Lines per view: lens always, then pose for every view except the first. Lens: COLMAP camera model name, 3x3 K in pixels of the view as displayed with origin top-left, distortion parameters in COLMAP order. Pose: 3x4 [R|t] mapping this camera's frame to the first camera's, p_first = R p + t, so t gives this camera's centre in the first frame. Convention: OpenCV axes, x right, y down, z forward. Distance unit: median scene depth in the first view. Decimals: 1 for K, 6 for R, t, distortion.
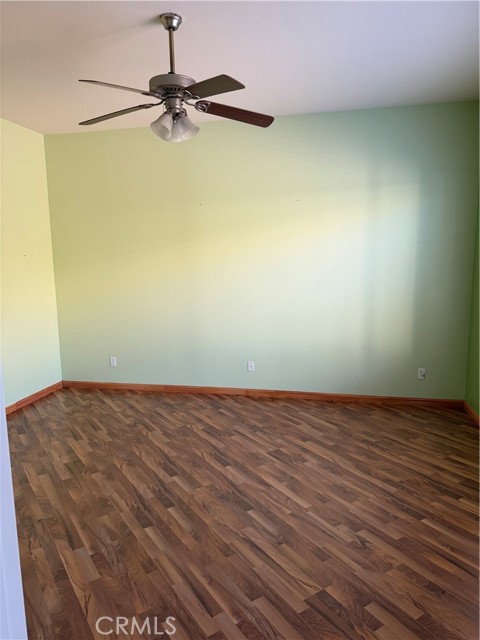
lens RADIAL K [[447.0, 0, 240.0], [0, 447.0, 320.0], [0, 0, 1]] dist [0.059004, -0.078357]
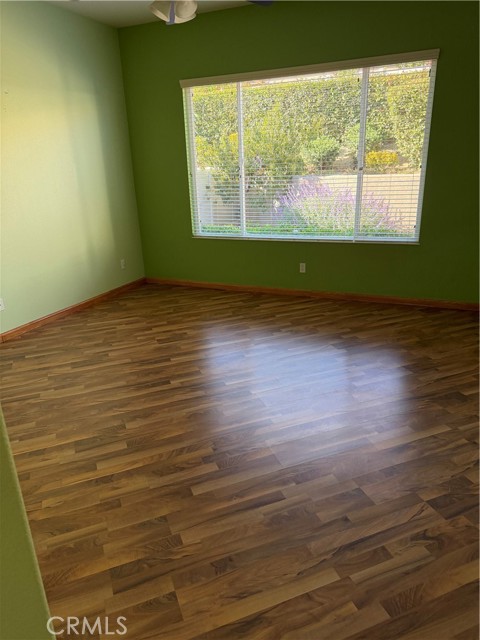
lens RADIAL K [[447.0, 0, 240.0], [0, 447.0, 320.0], [0, 0, 1]] dist [0.059004, -0.078357]
pose [[0.213552, -0.323258, 0.921900, -0.840264], [0.171159, 0.941453, 0.290466, -0.045080], [-0.961821, 0.095762, 0.256378, 0.482284]]
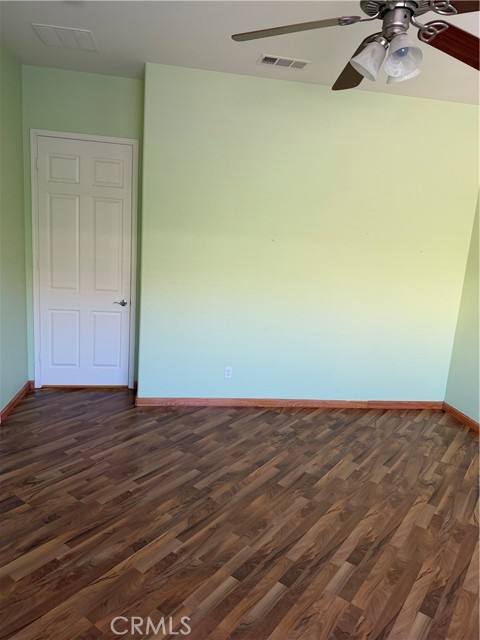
lens RADIAL K [[447.0, 0, 240.0], [0, 447.0, 320.0], [0, 0, 1]] dist [0.059004, -0.078357]
pose [[0.357750, 0.212100, -0.909411, 0.311898], [-0.207623, 0.967554, 0.143984, -0.085951], [0.910444, 0.137304, 0.390179, 0.418886]]
